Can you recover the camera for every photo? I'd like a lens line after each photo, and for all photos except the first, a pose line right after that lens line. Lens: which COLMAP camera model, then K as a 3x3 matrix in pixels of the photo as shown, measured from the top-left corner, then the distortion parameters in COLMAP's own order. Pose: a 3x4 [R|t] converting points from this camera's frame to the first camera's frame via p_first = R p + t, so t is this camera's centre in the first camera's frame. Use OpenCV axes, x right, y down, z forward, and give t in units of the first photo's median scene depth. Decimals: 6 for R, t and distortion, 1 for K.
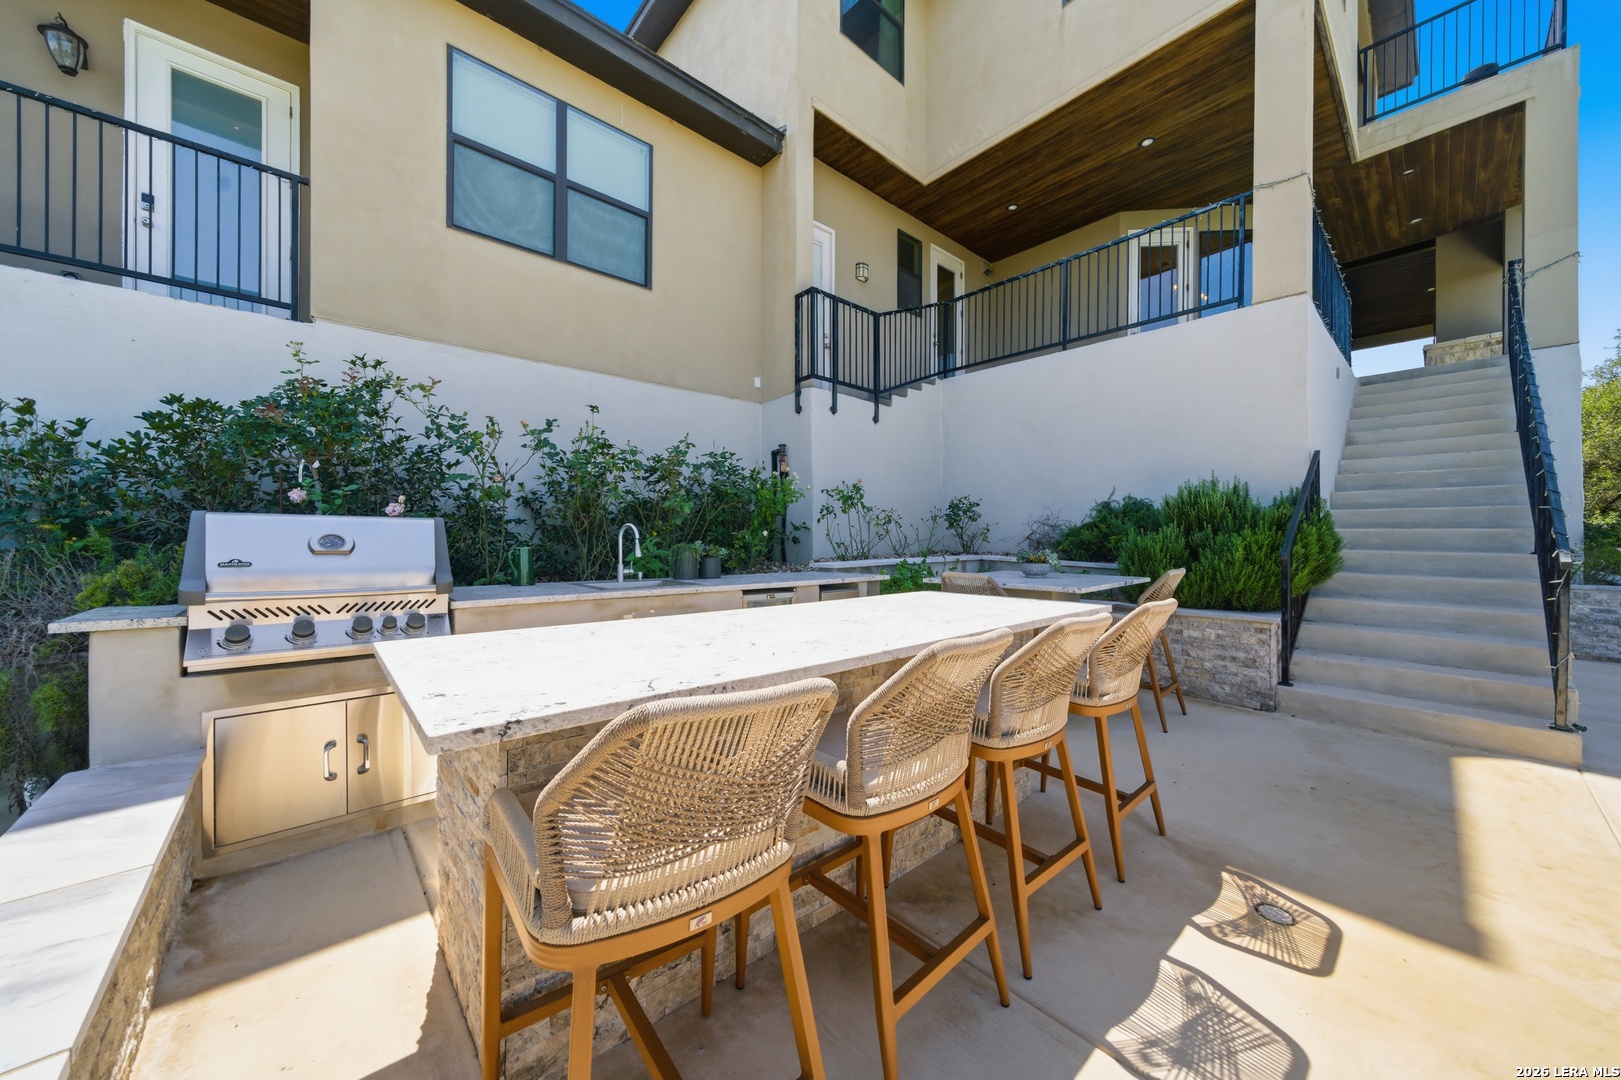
lens RADIAL K [[569.2, 0, 768.3], [0, 569.2, 540.0], [0, 0, 1]] dist [-0.001289, -0.000041]
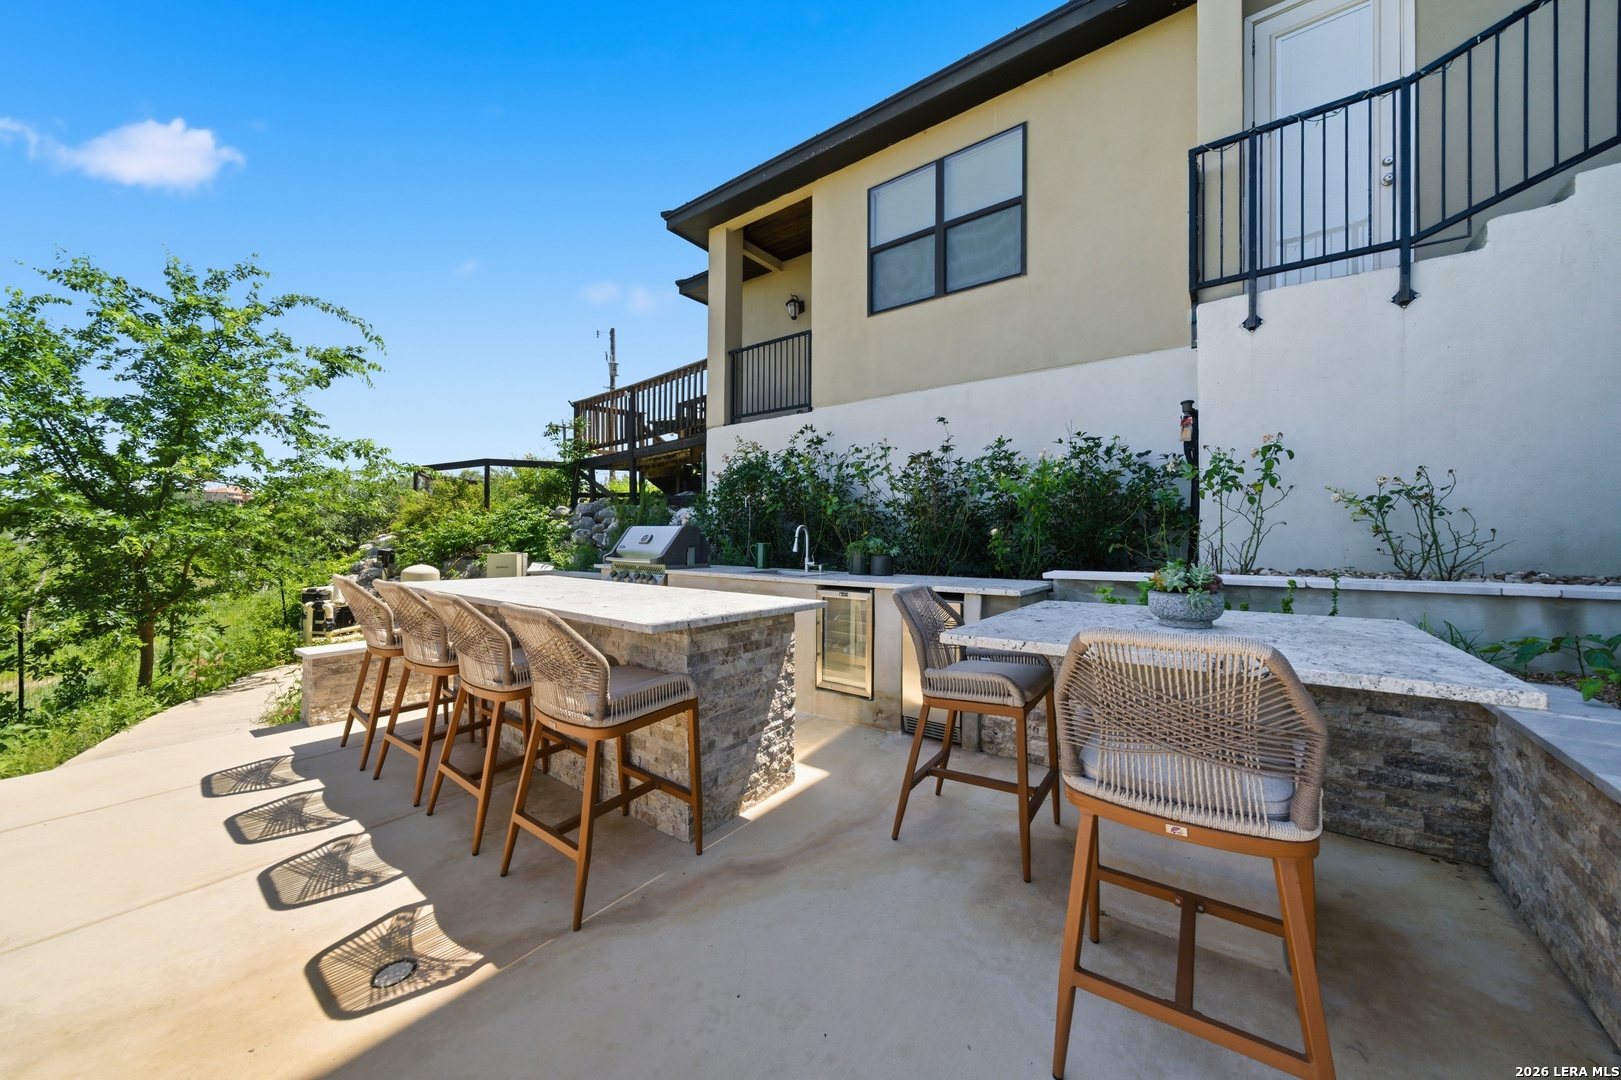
lens RADIAL K [[544.4, 0, 812.8], [0, 544.4, 533.3], [0, 0, 1]] dist [-0.000030, 0.000087]
pose [[0.236571, -0.002354, -0.971611, 0.997068], [-0.007848, 0.999960, -0.004333, -0.007897], [0.971582, 0.008651, 0.236543, 0.761910]]
